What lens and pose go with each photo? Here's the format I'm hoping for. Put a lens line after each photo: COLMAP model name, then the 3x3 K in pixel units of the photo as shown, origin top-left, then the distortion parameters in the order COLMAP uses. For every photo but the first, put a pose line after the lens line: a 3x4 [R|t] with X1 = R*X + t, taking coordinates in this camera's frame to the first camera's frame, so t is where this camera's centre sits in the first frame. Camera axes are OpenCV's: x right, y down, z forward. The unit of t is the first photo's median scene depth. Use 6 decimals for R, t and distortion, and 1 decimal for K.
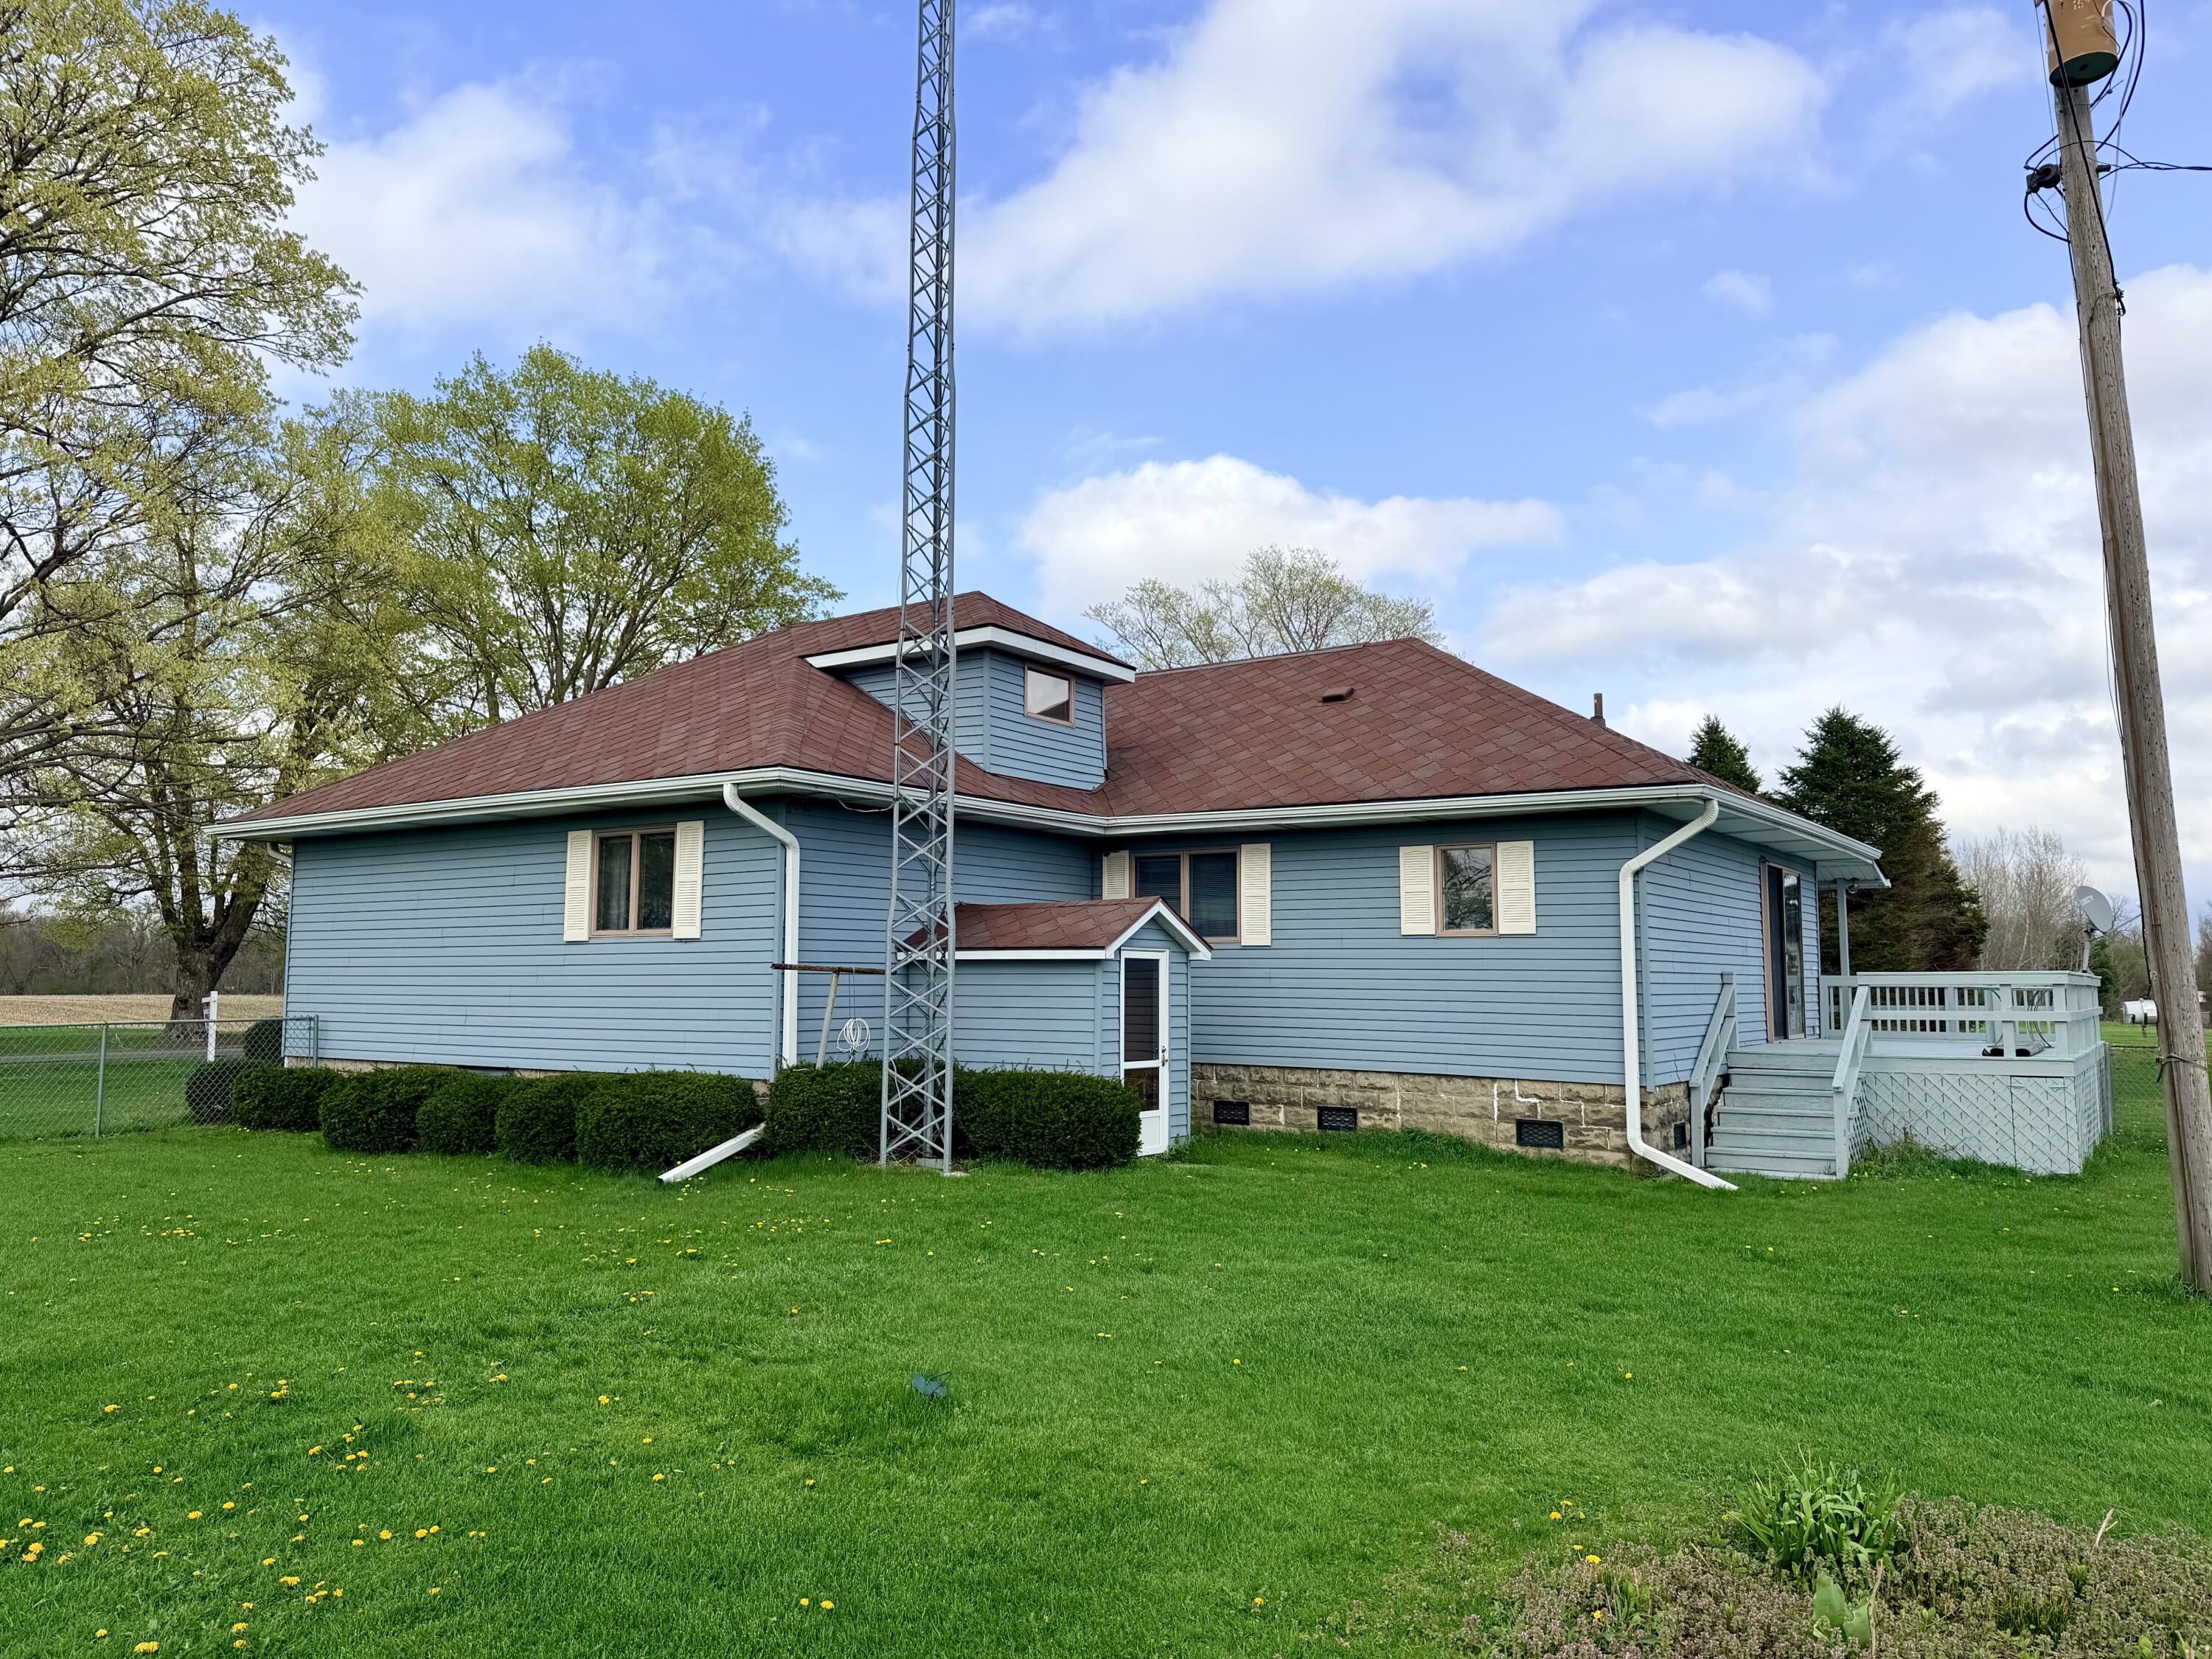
lens RADIAL K [[1581.3, 0, 1017.9], [0, 1581.3, 827.0], [0, 0, 1]] dist [0.214004, -0.393028]
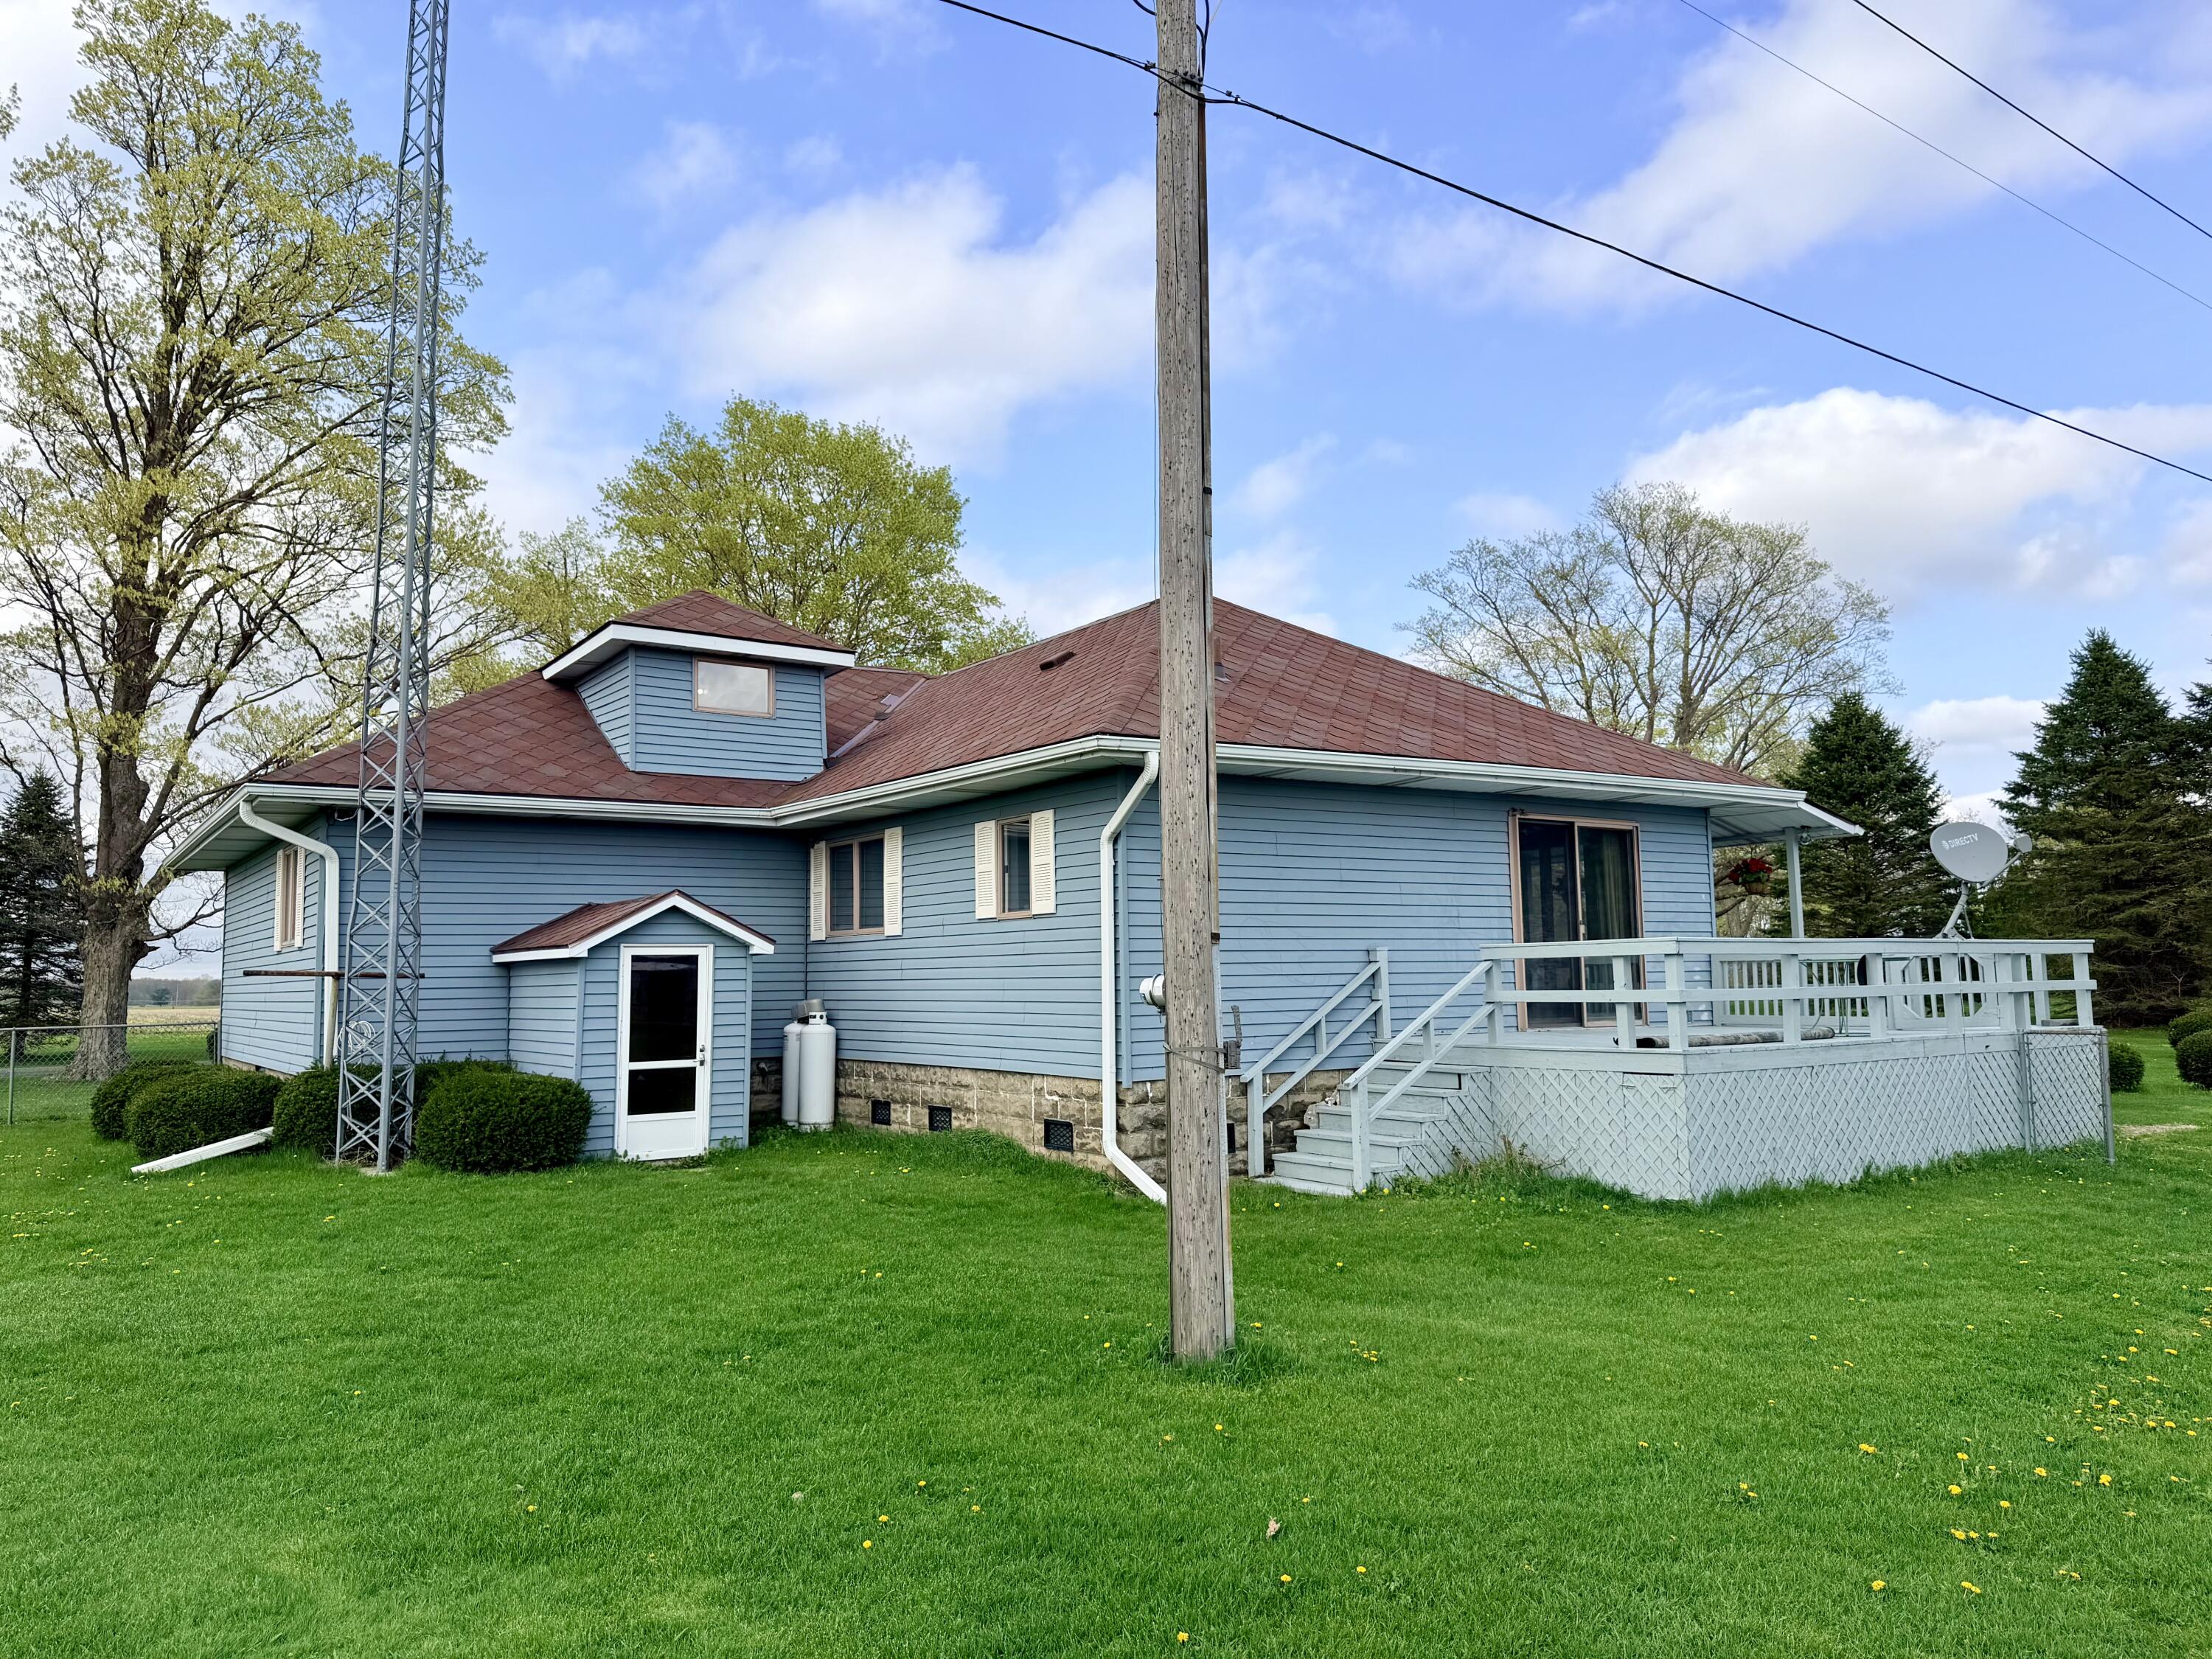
lens RADIAL K [[1563.0, 0, 1106.0], [0, 1563.0, 829.5], [0, 0, 1]] dist [0.050467, -0.001279]
pose [[0.935480, -0.053795, -0.349262, 0.618414], [0.055082, 0.998462, -0.006256, 0.025629], [0.349061, -0.013386, 0.937004, 0.186089]]
